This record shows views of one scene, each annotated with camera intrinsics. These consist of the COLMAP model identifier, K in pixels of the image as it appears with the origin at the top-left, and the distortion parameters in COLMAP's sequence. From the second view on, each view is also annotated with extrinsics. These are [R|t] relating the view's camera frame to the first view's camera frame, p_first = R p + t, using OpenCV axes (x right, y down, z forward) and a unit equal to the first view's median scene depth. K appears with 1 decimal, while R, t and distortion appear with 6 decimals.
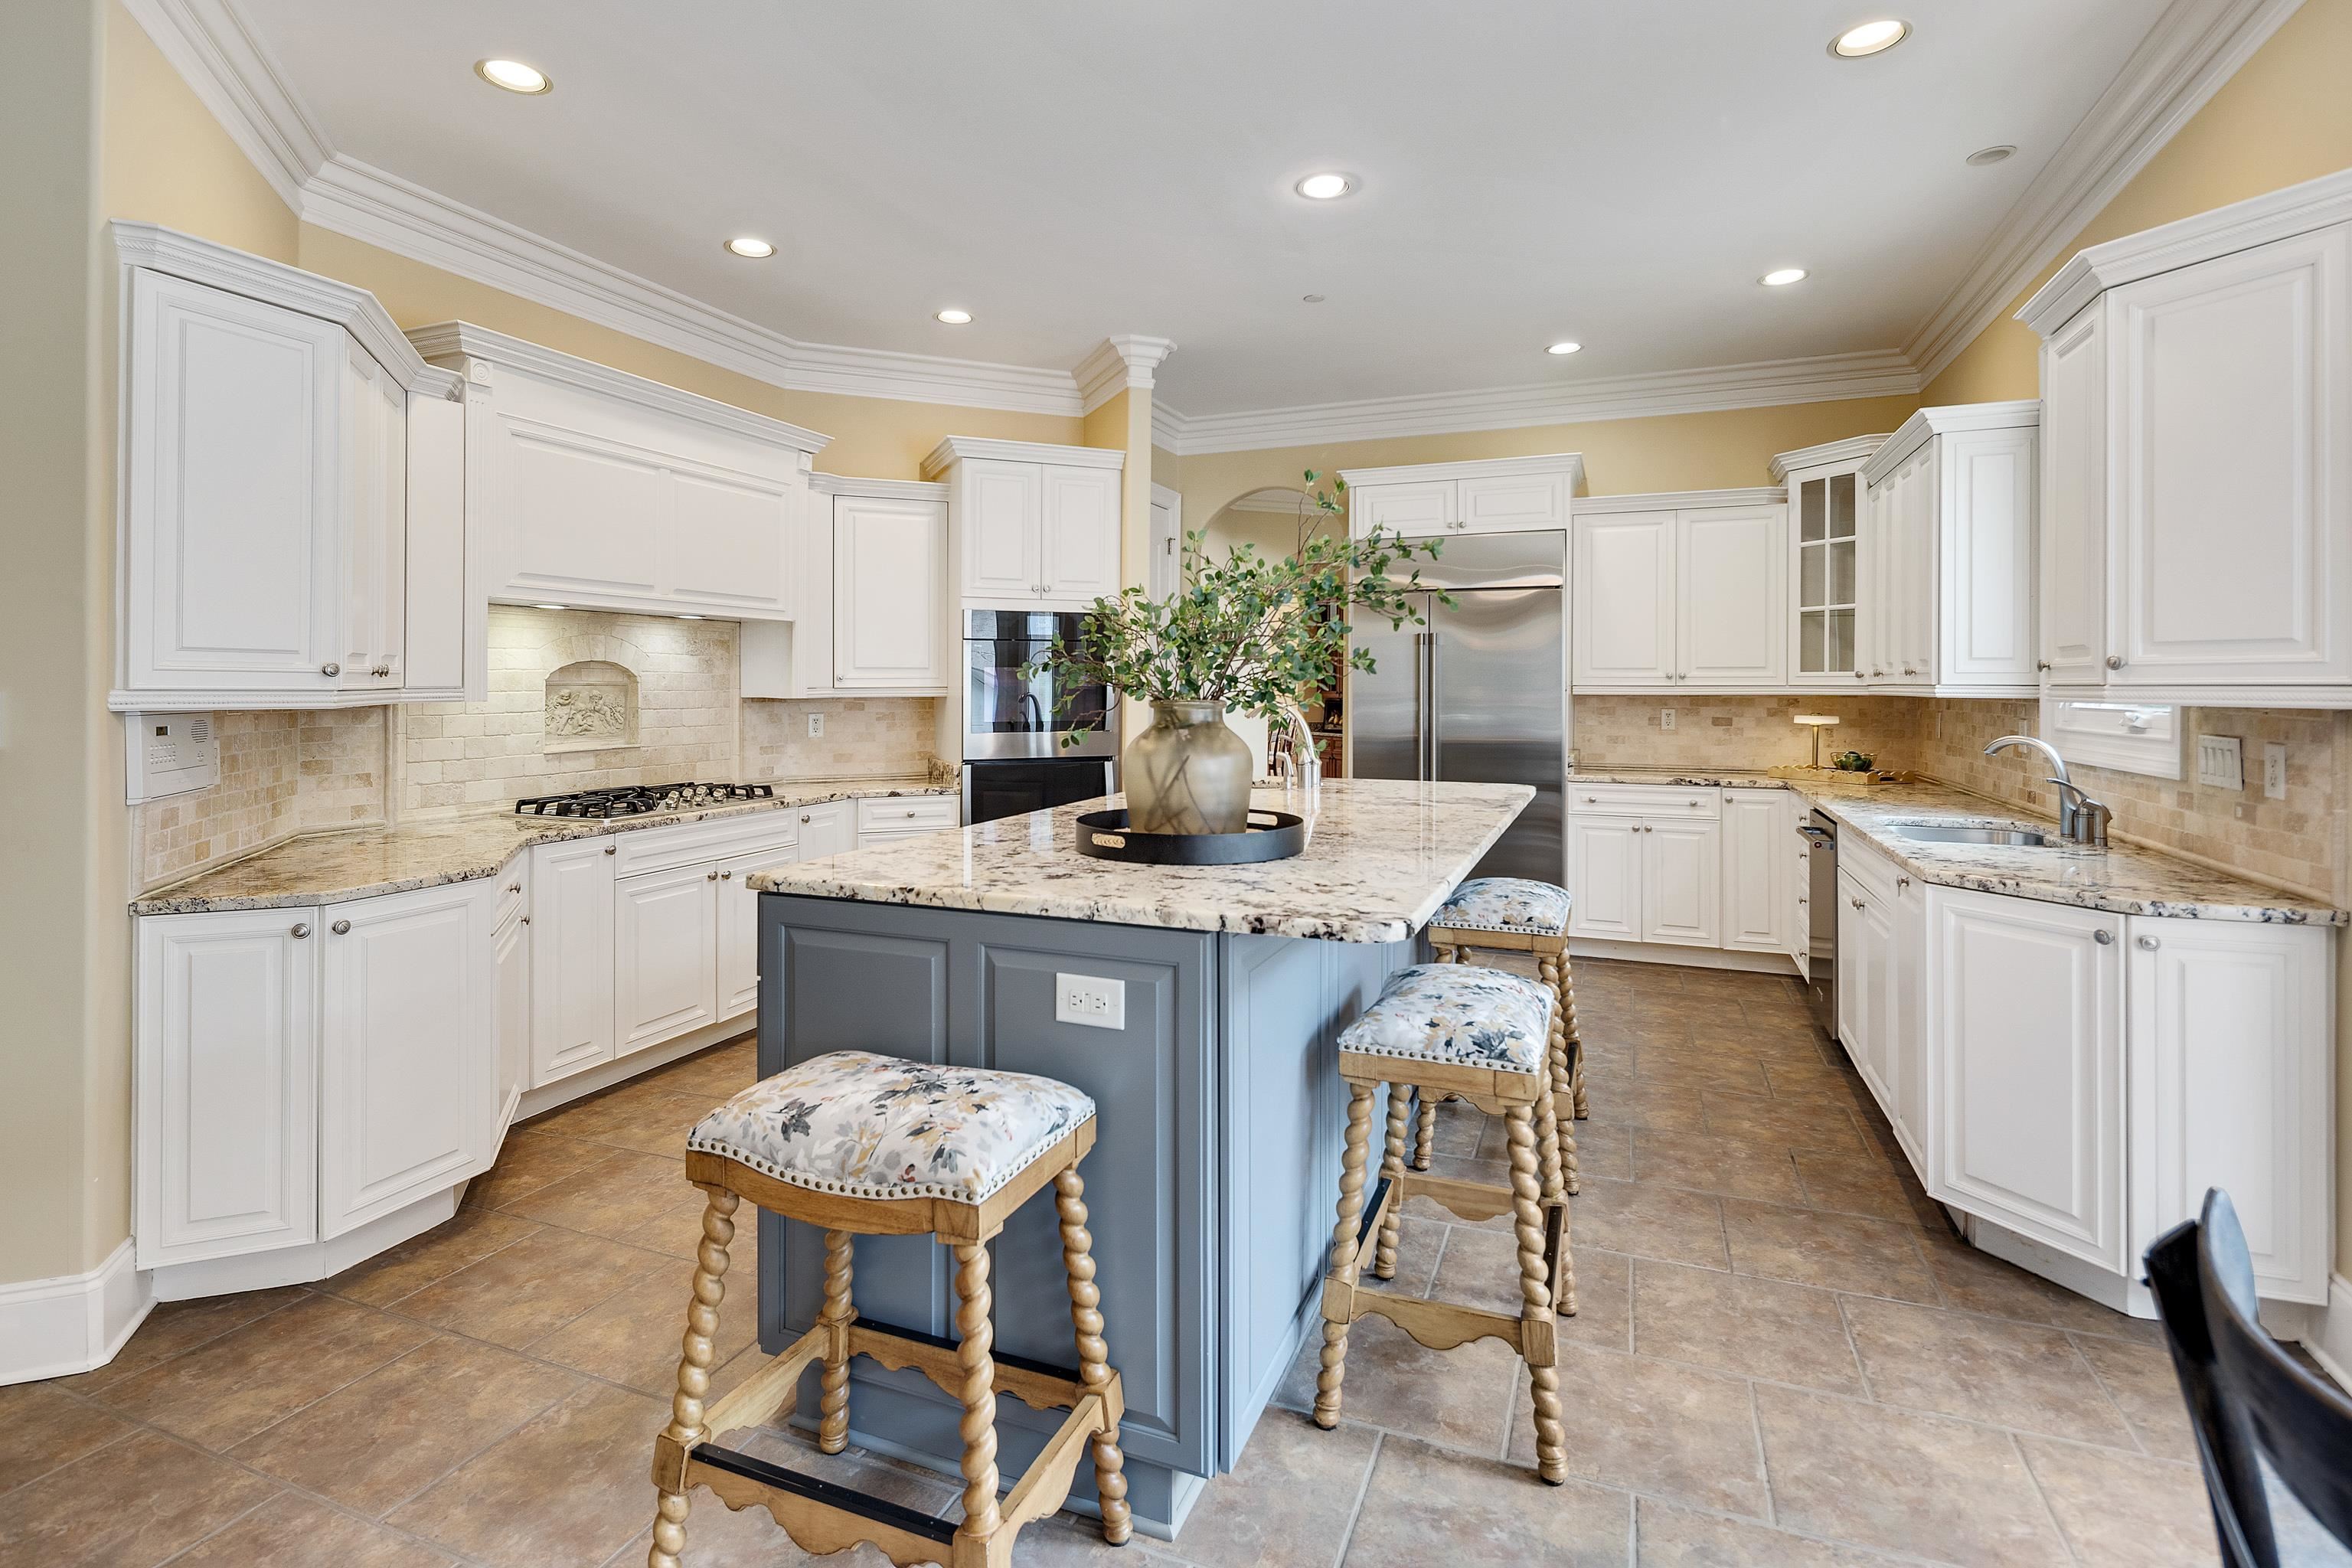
lens RADIAL K [[1137.4, 0, 1162.9], [0, 1137.4, 681.4], [0, 0, 1]] dist [0.006783, -0.005880]
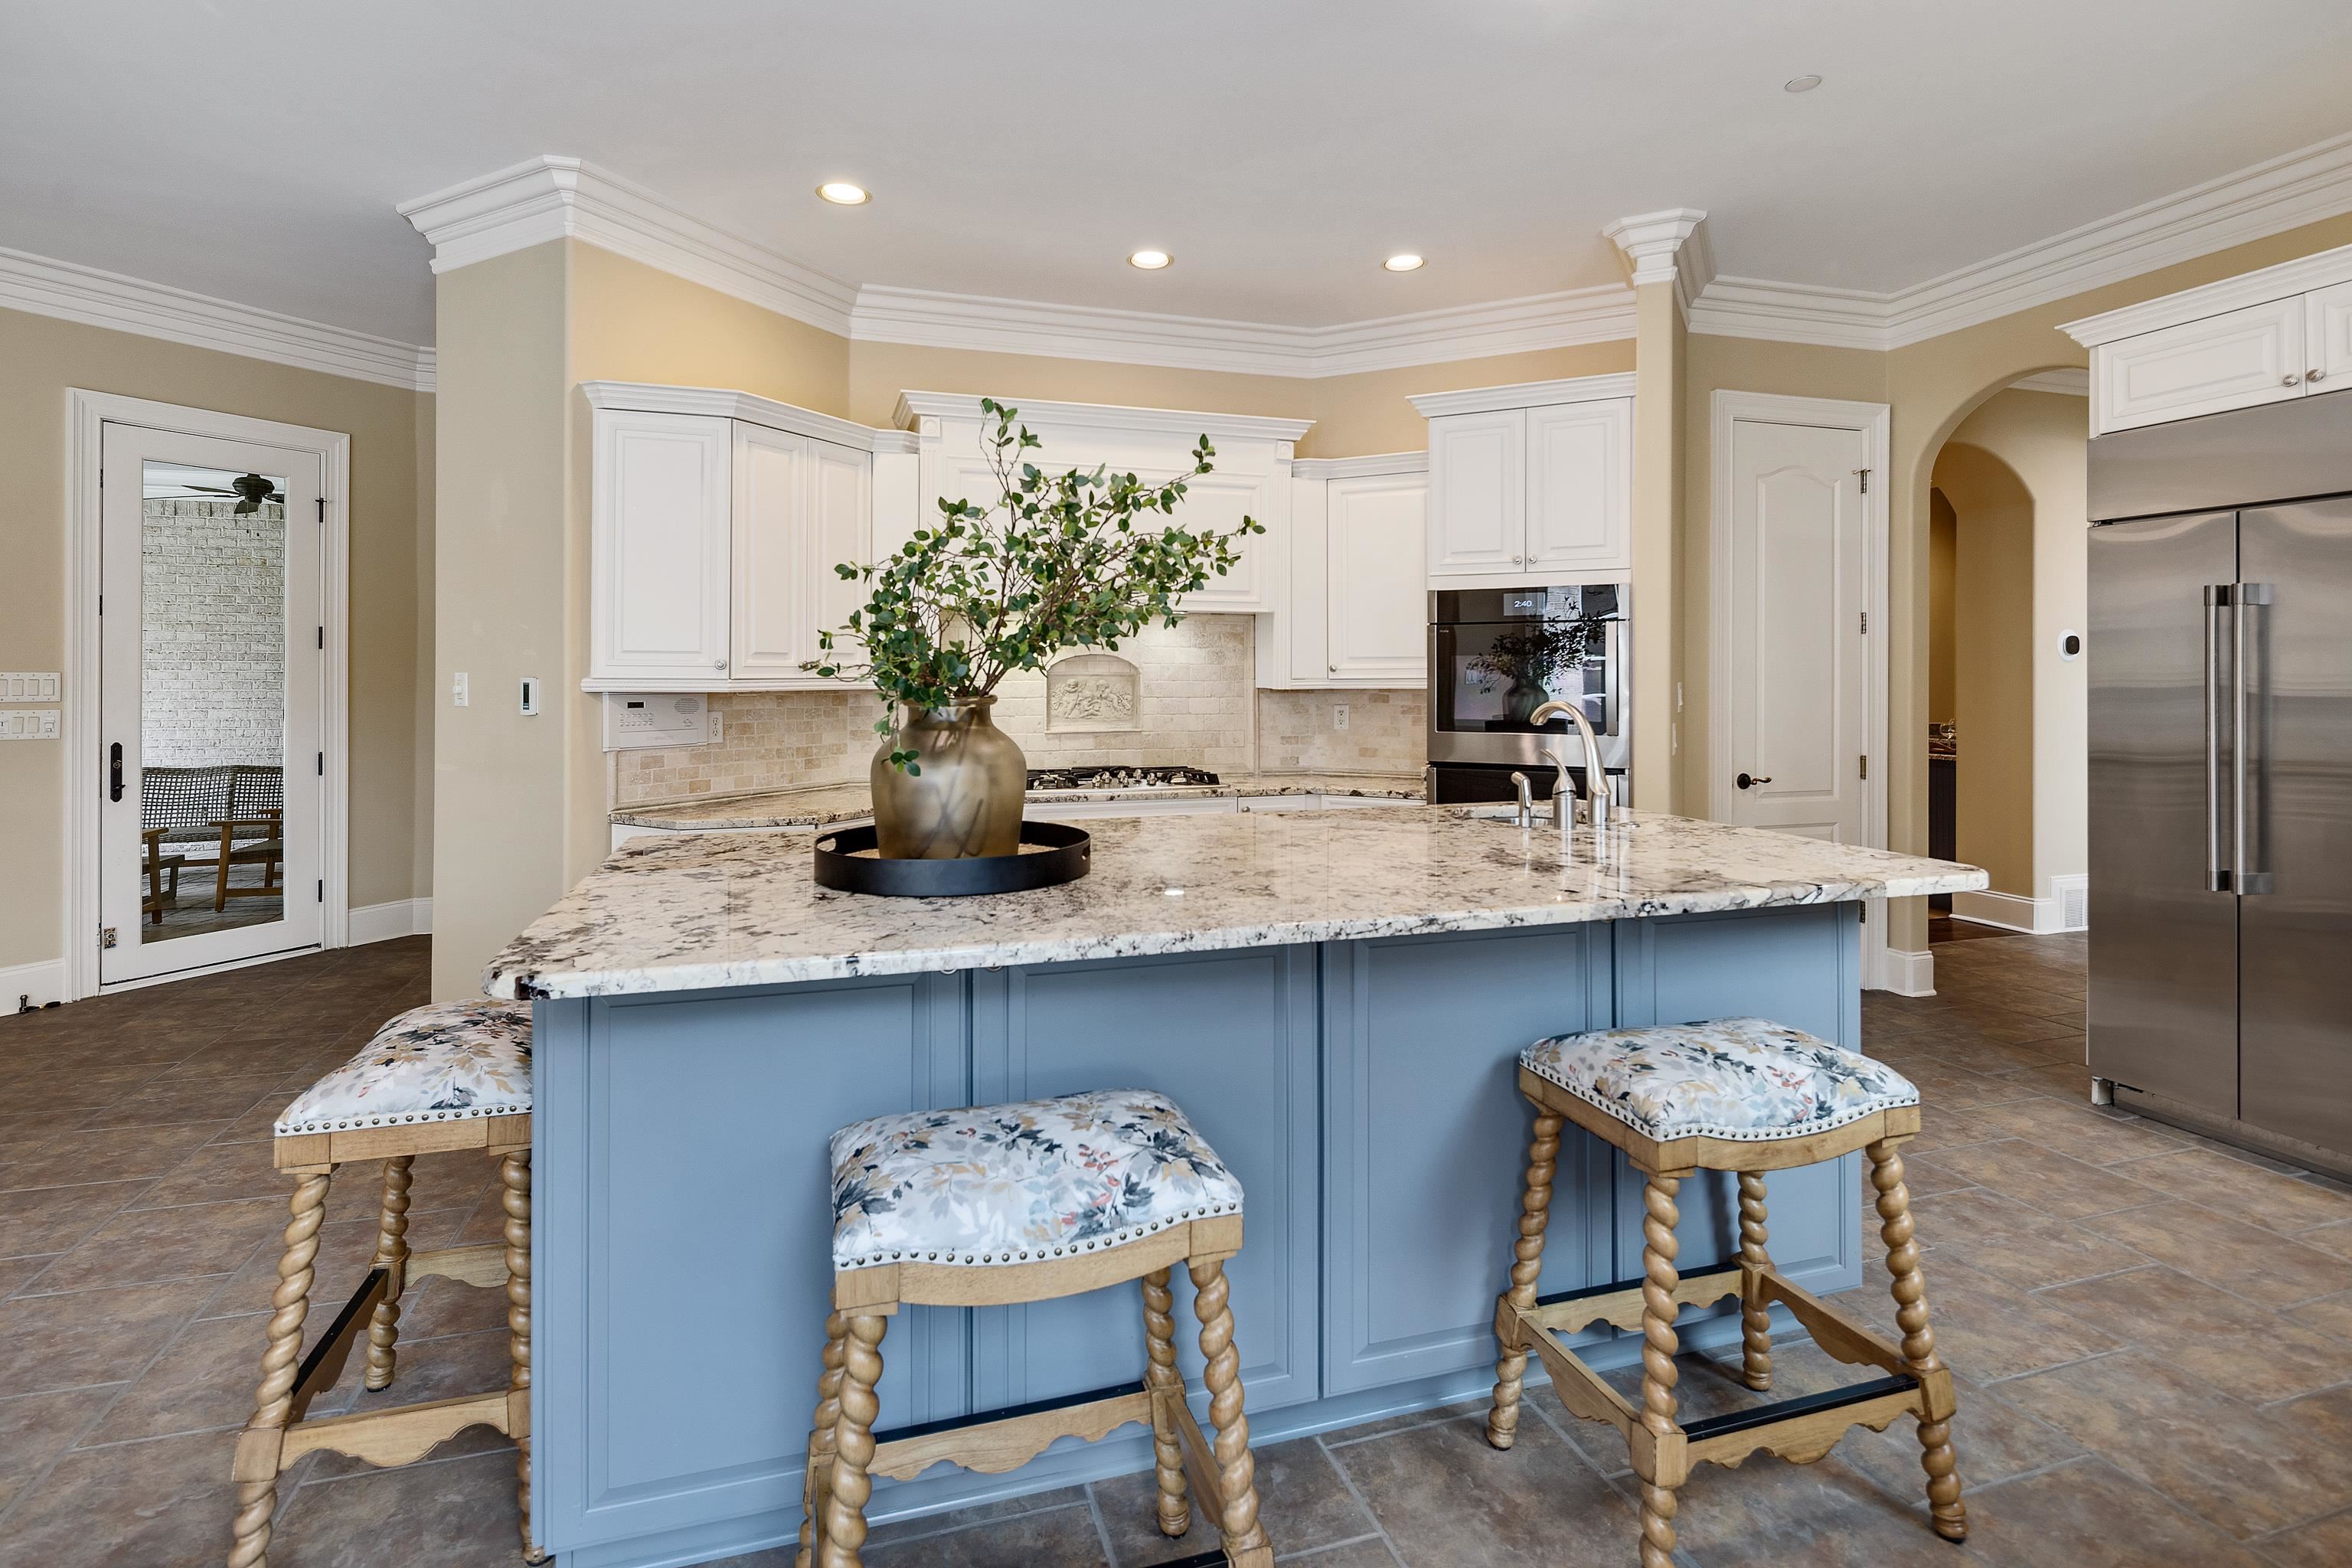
lens RADIAL K [[1137.4, 0, 1153.7], [0, 1137.4, 662.5], [0, 0, 1]] dist [0.006783, -0.005880]
pose [[0.632819, -0.006673, -0.774271, 0.364584], [0.000843, 0.999968, -0.007929, -0.000701], [0.774300, 0.004365, 0.632804, 0.274146]]
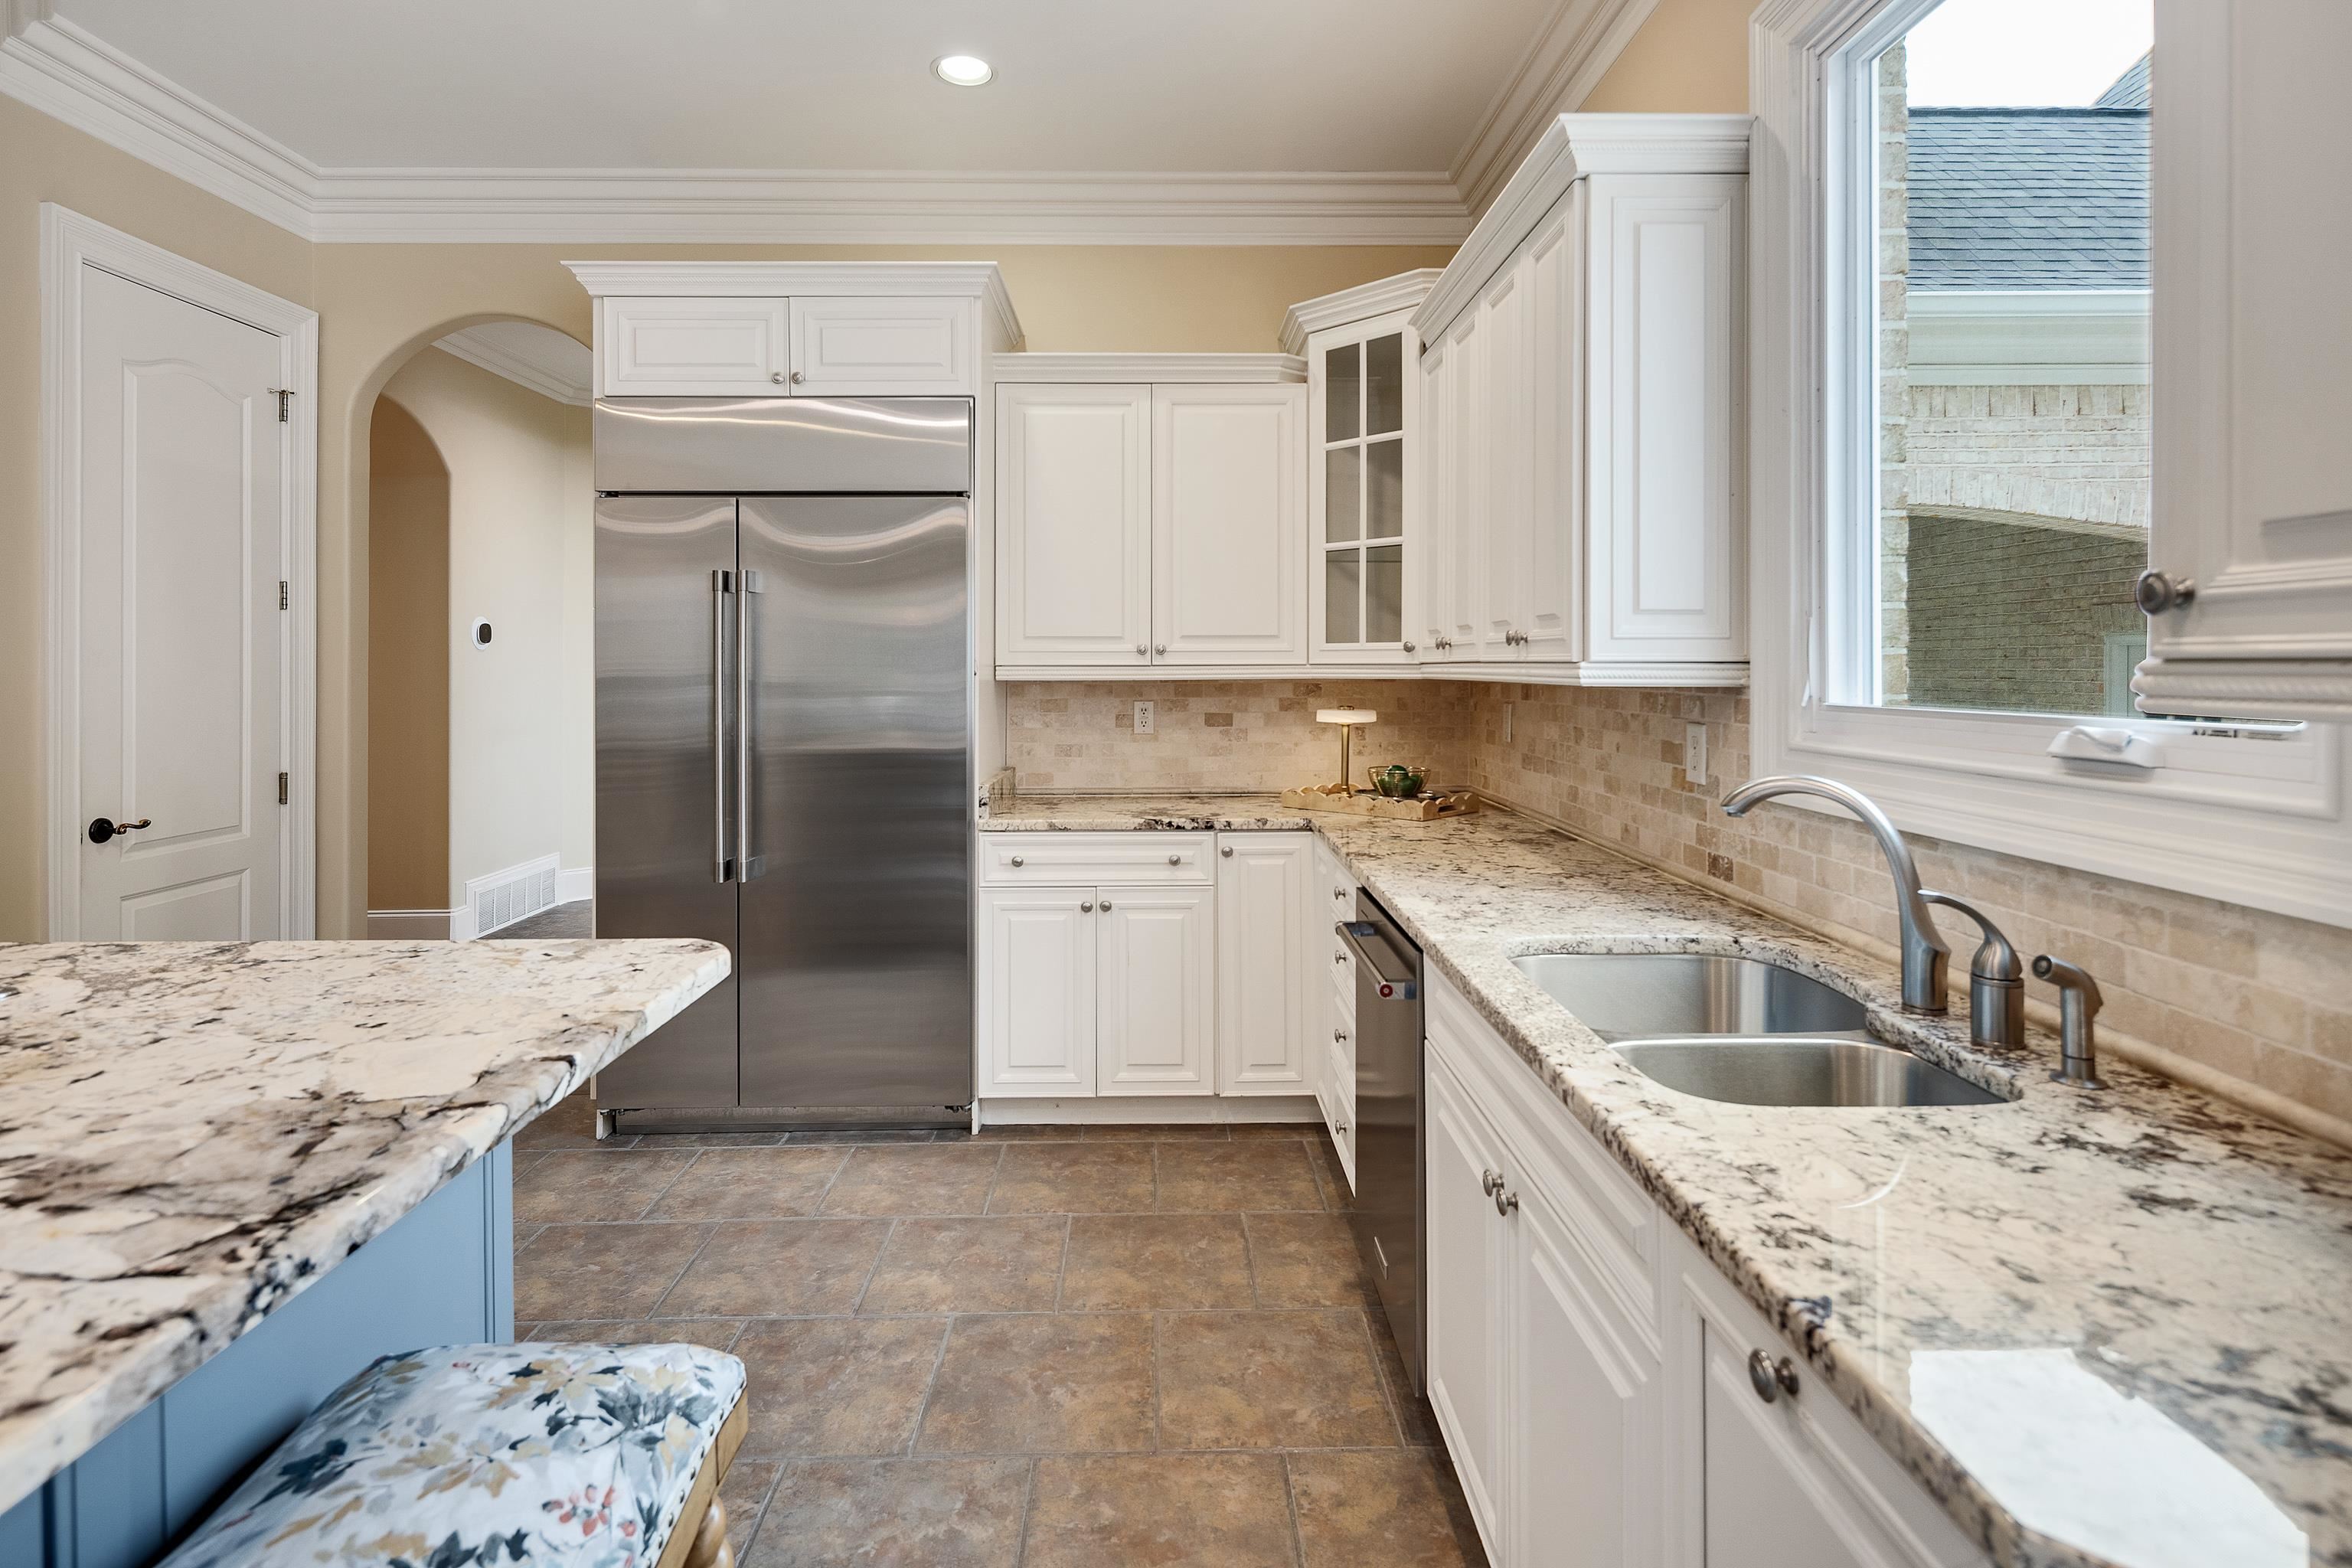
lens RADIAL K [[1137.4, 0, 1177.0], [0, 1137.4, 667.9], [0, 0, 1]] dist [0.006783, -0.005880]
pose [[0.916564, -0.004586, 0.399861, 0.231723], [0.002514, 0.999981, 0.005705, 0.001739], [-0.399879, -0.004224, 0.916558, 0.457670]]
